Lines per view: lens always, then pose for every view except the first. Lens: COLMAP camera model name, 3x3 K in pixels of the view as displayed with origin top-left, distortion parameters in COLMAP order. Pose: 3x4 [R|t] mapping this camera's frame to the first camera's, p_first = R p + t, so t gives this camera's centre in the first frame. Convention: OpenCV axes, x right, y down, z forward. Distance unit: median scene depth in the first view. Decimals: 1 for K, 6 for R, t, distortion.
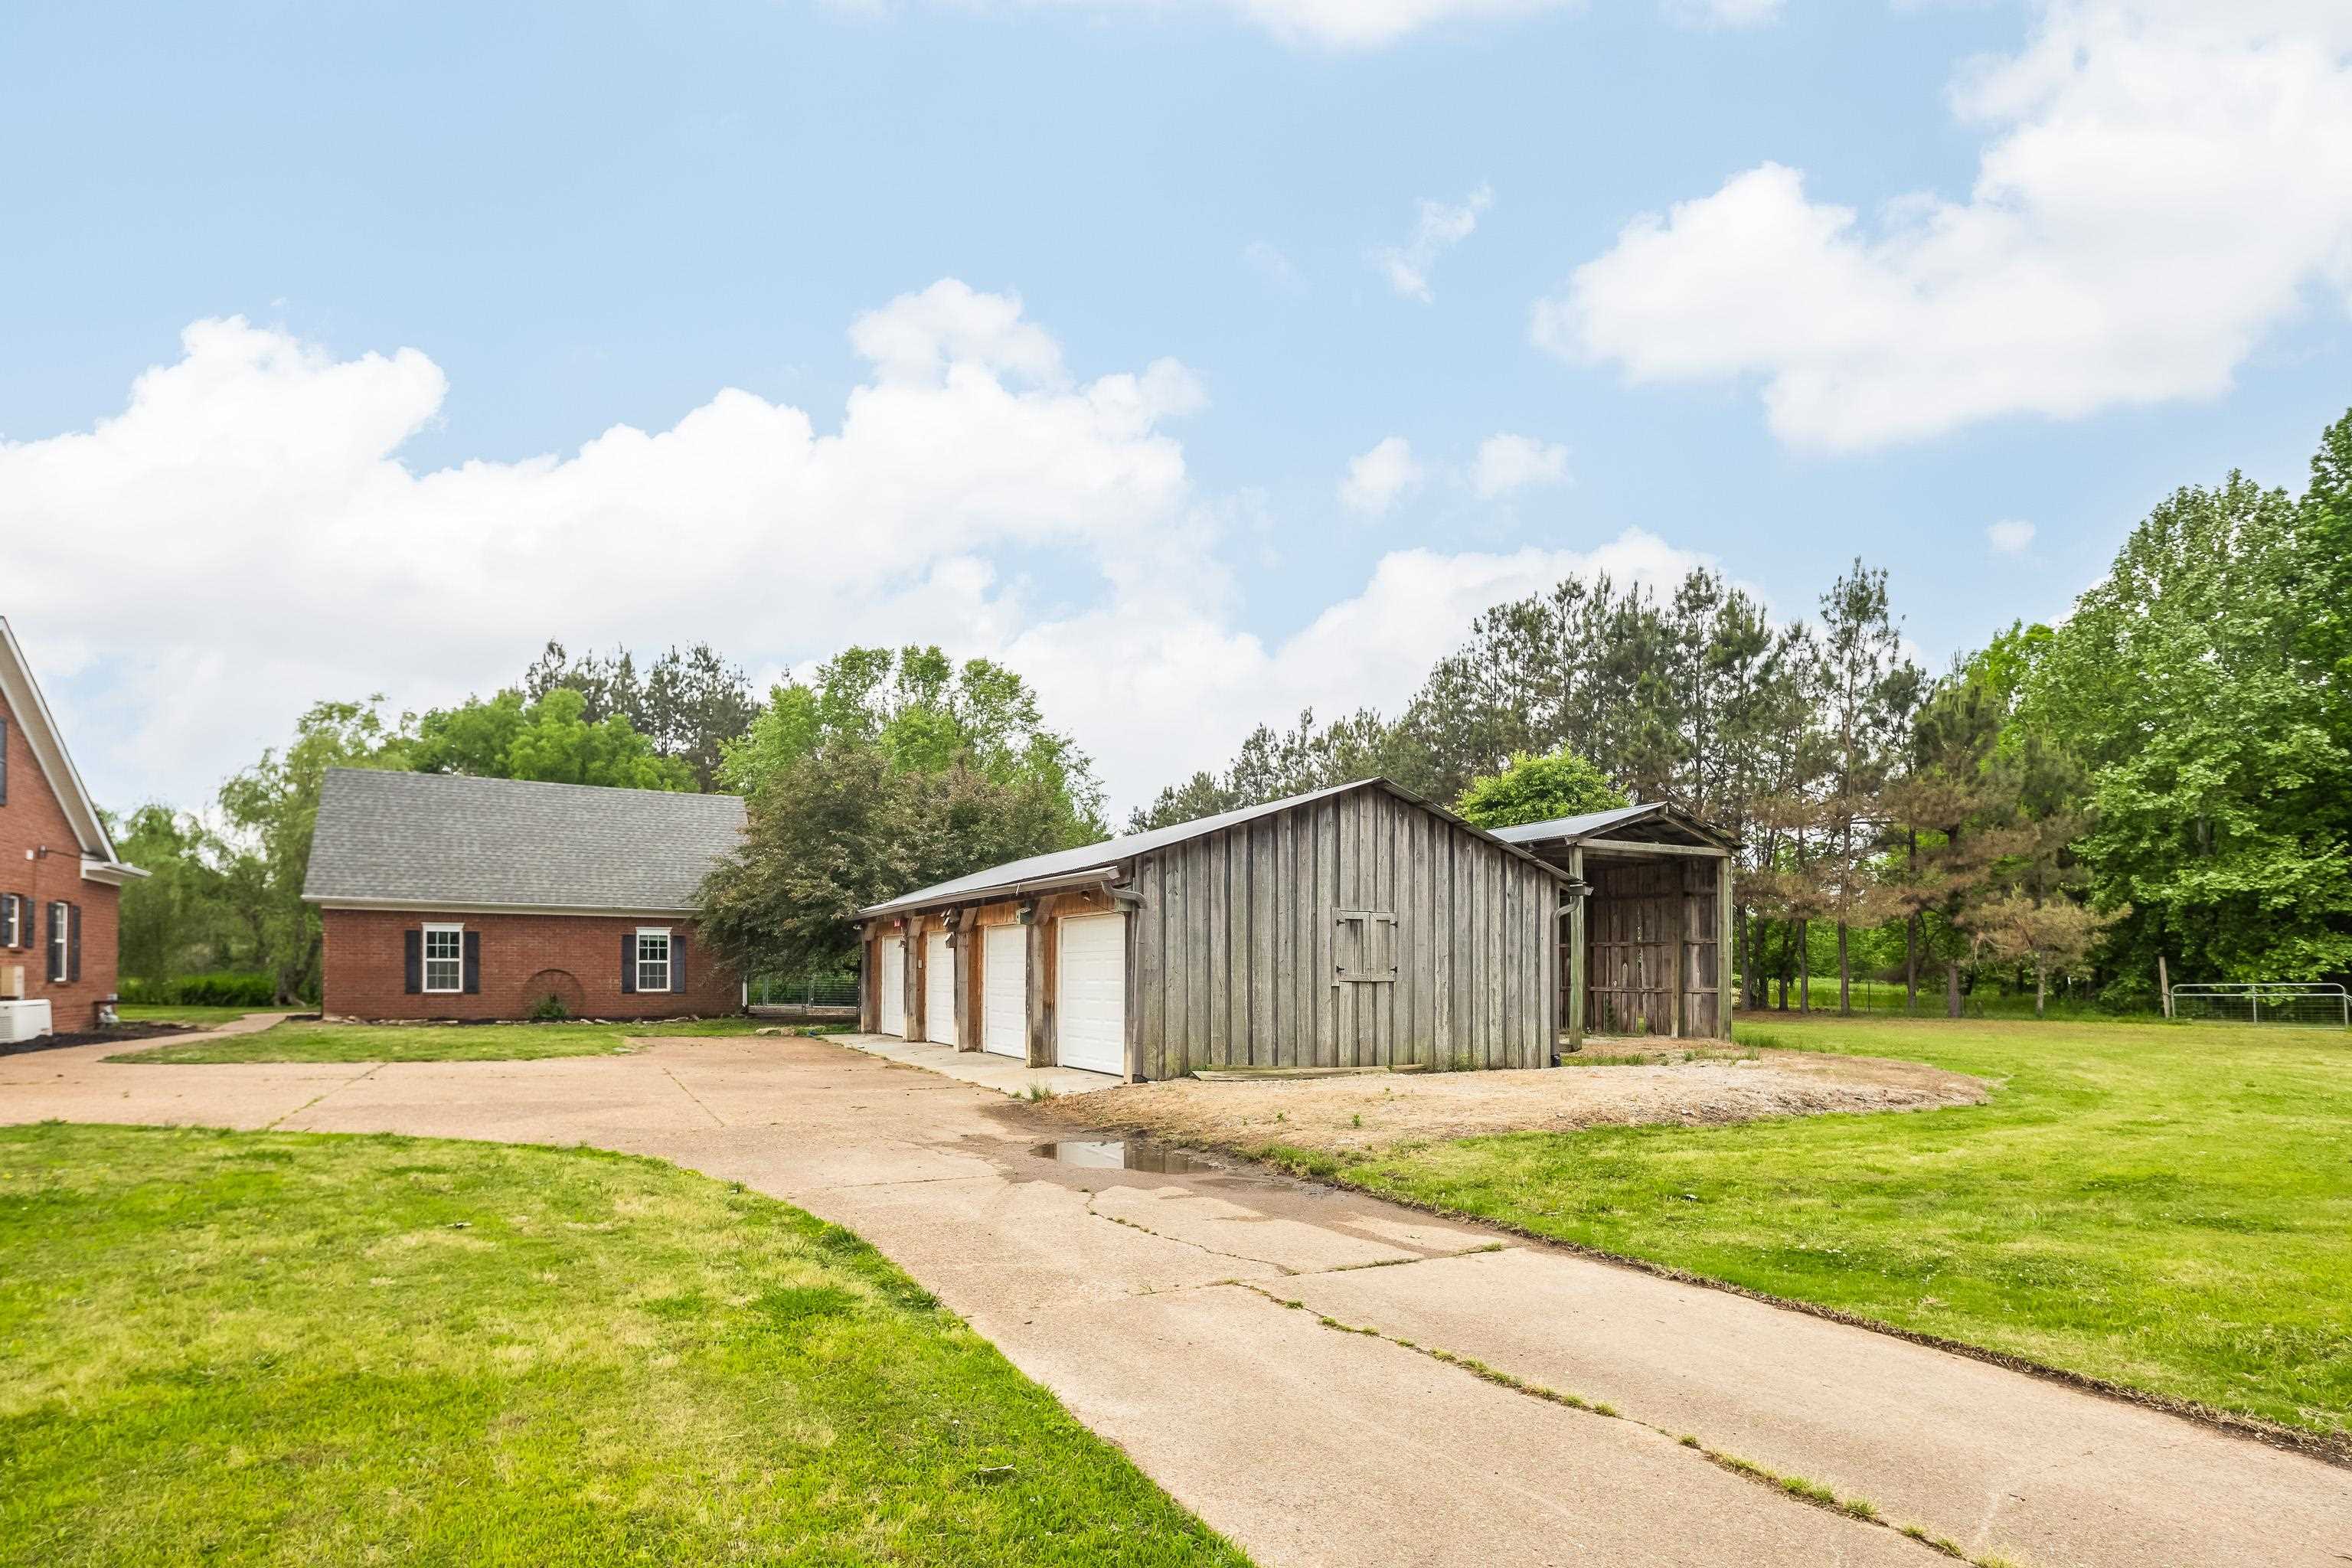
lens RADIAL K [[1171.7, 0, 1173.0], [0, 1171.7, 962.2], [0, 0, 1]] dist [0.015030, -0.010824]
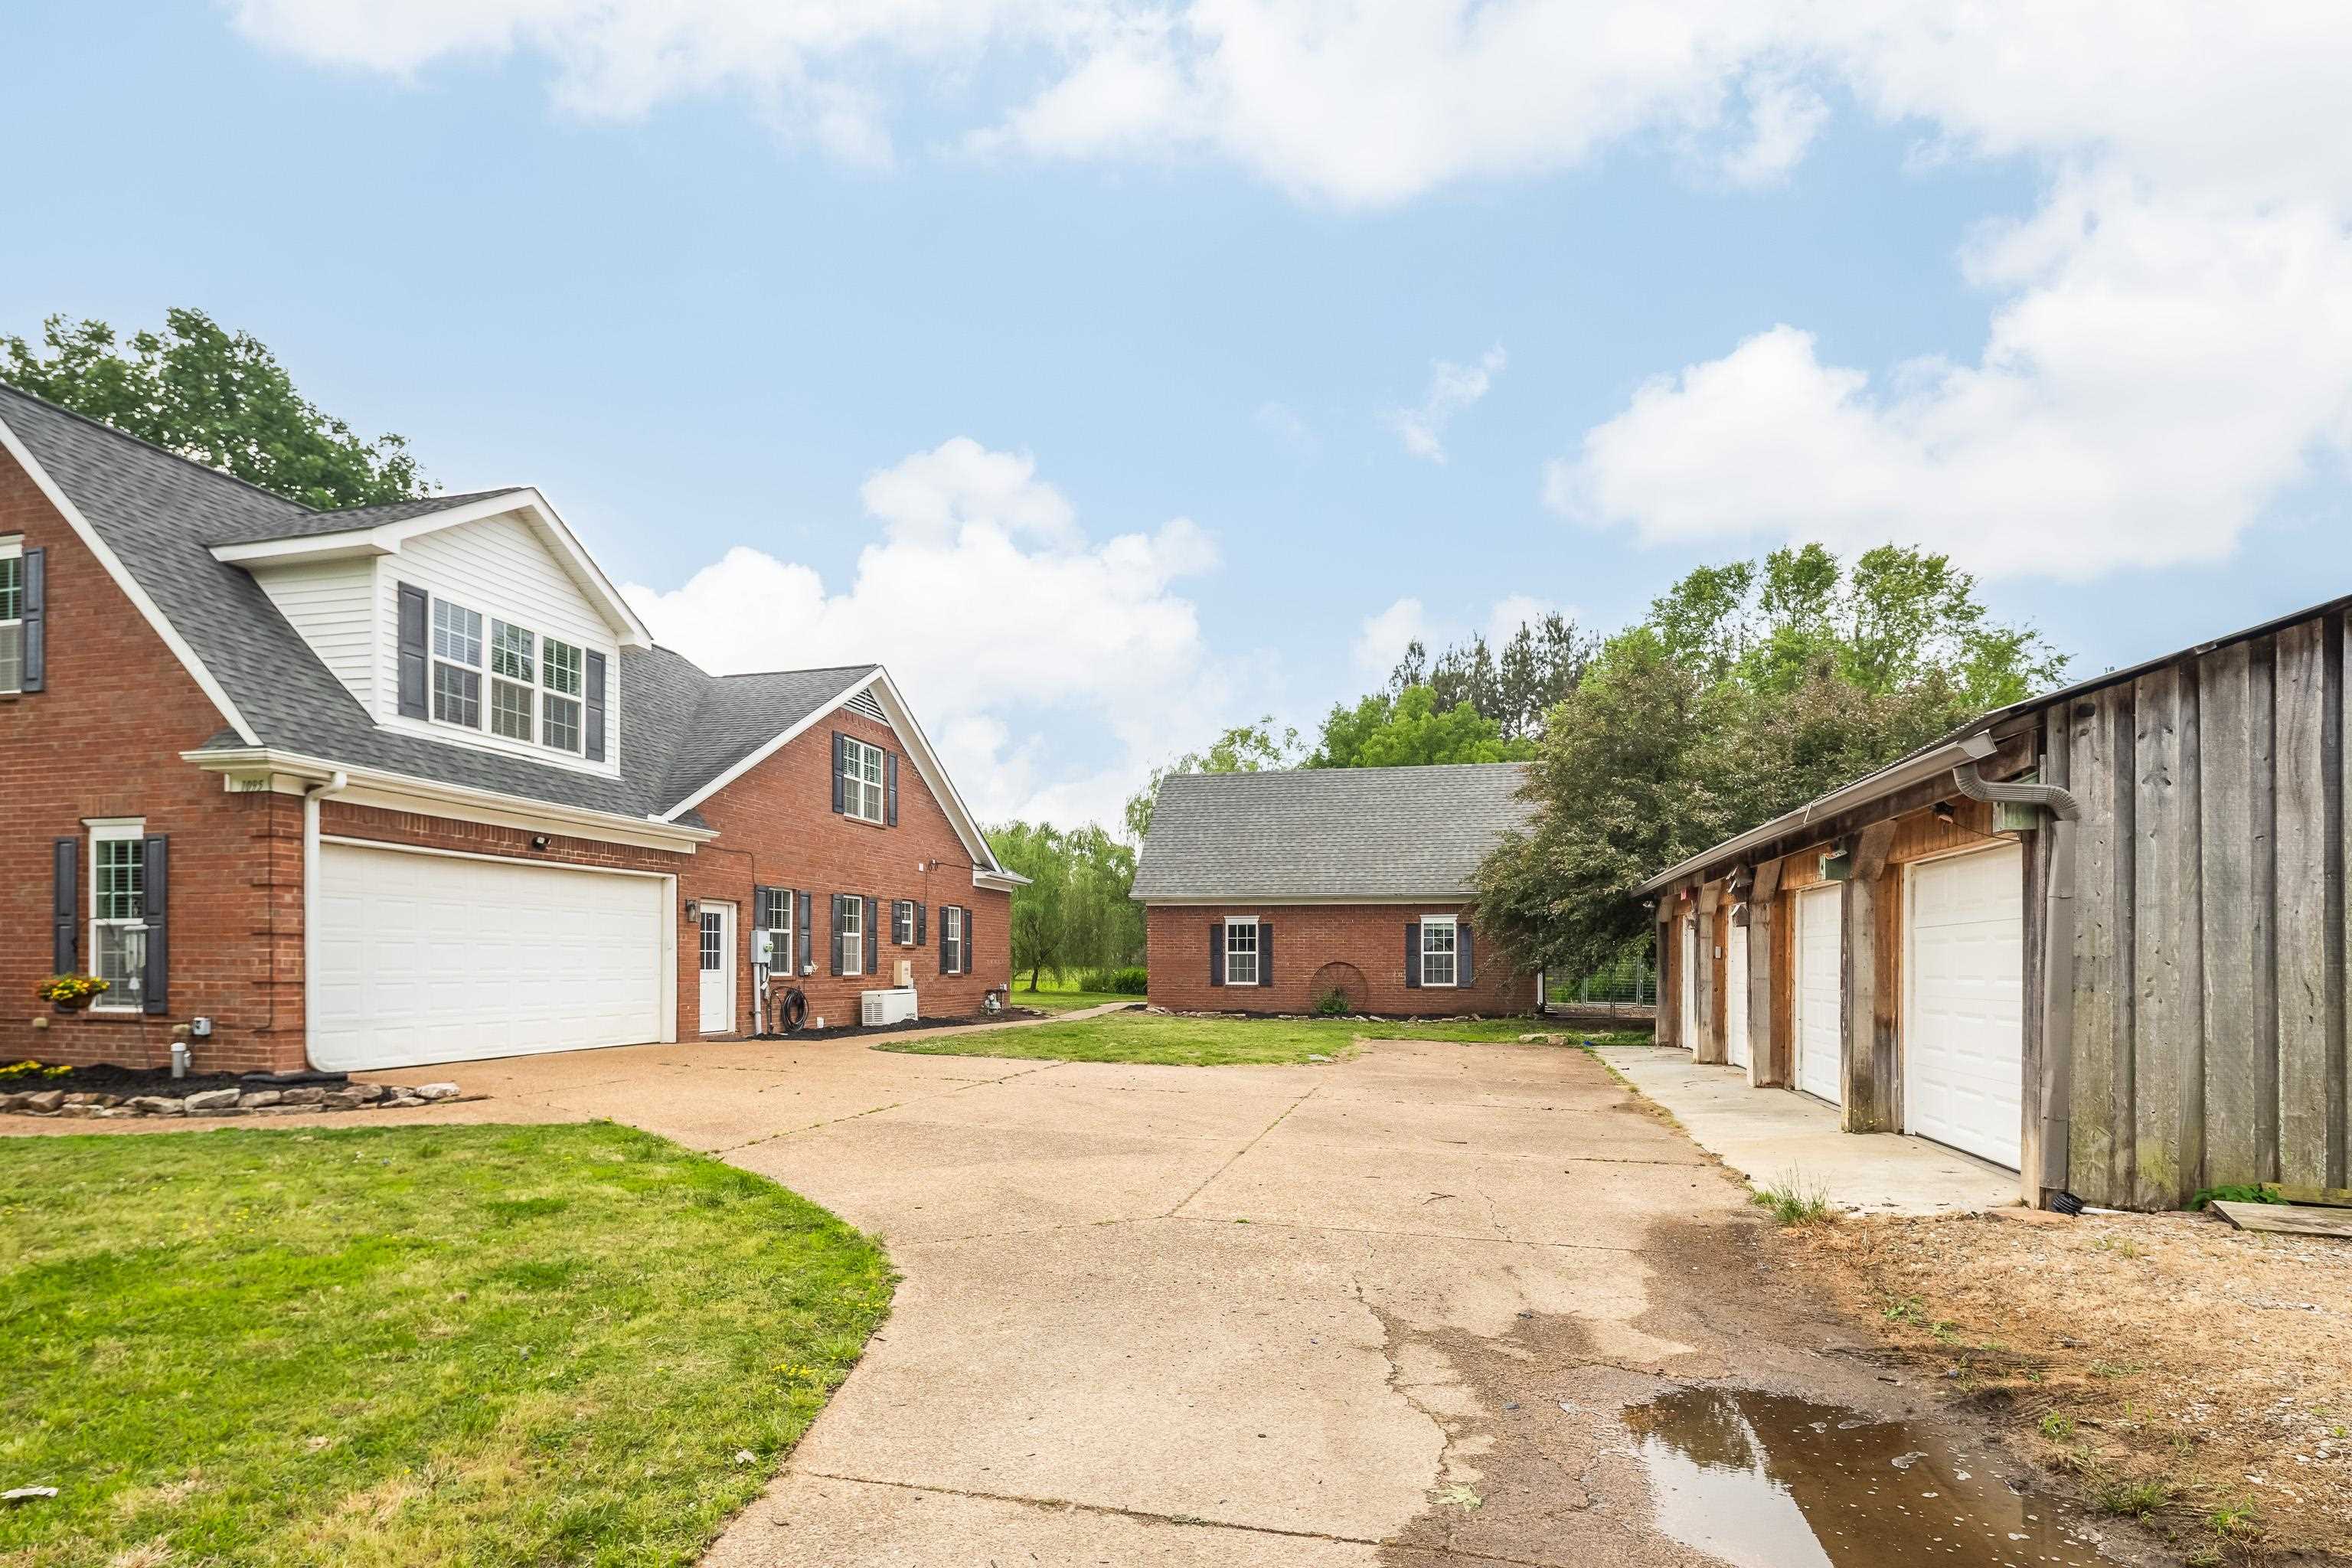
lens RADIAL K [[1171.7, 0, 1173.0], [0, 1171.7, 962.2], [0, 0, 1]] dist [0.015030, -0.010824]
pose [[0.738452, -0.003056, -0.674299, 0.013526], [0.007283, 0.999968, 0.003444, 0.002370], [0.674267, -0.007454, 0.738450, 0.233343]]
